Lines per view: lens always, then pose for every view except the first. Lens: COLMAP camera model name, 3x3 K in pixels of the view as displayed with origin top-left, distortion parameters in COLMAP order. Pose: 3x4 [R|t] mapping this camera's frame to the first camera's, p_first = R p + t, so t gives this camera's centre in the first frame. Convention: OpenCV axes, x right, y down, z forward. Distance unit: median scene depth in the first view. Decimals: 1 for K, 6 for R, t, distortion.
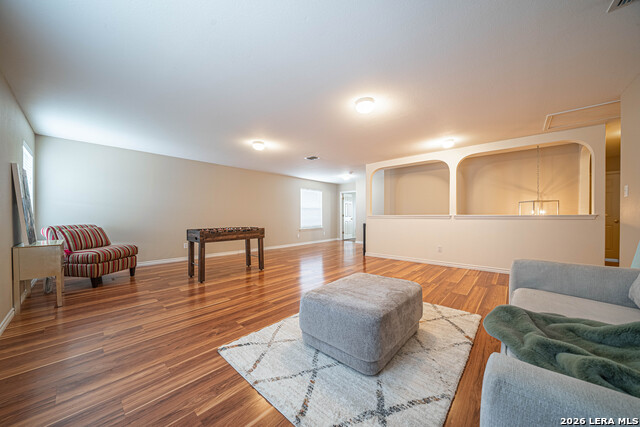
lens RADIAL K [[220.8, 0, 321.2], [0, 220.8, 216.4], [0, 0, 1]] dist [-0.007079, 0.000146]
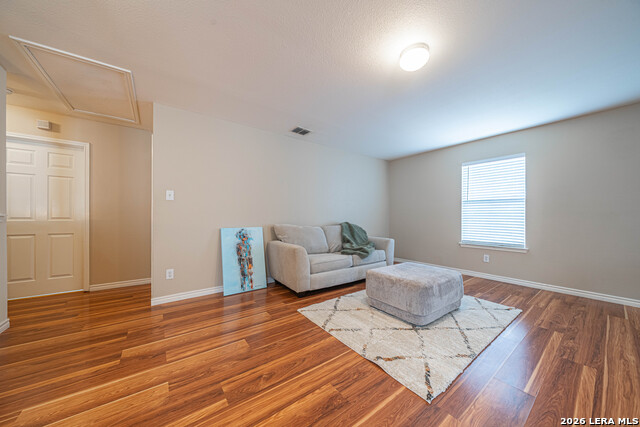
lens RADIAL K [[220.8, 0, 321.7], [0, 220.8, 214.9], [0, 0, 1]] dist [-0.007079, 0.000146]
pose [[-0.980393, 0.003041, 0.197030, 0.357020], [0.001848, 0.999979, -0.006239, -0.005027], [-0.197044, -0.005752, -0.980378, 1.828653]]
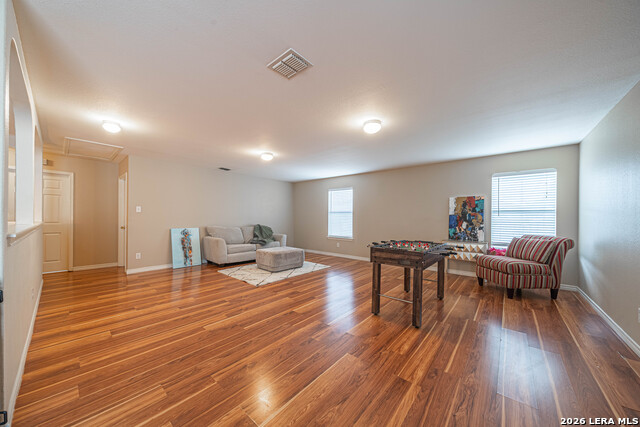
lens RADIAL K [[220.8, 0, 319.1], [0, 220.8, 217.0], [0, 0, 1]] dist [-0.007079, 0.000146]
pose [[-0.999850, -0.002987, -0.017083, -0.171984], [-0.002973, 0.999995, -0.000851, -0.047914], [0.017086, -0.000801, -0.999854, 2.772832]]
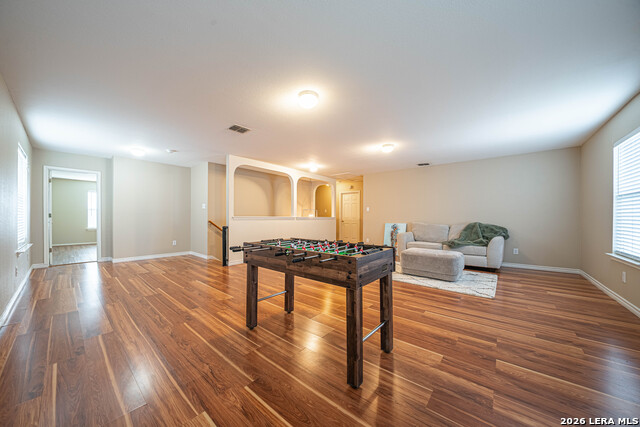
lens RADIAL K [[220.8, 0, 315.5], [0, 220.8, 220.1], [0, 0, 1]] dist [-0.007079, 0.000146]
pose [[-0.025205, -0.008742, 0.999644, -1.433113], [0.001042, 0.999961, 0.008771, 0.000582], [-0.999682, 0.001262, -0.025195, 1.633389]]
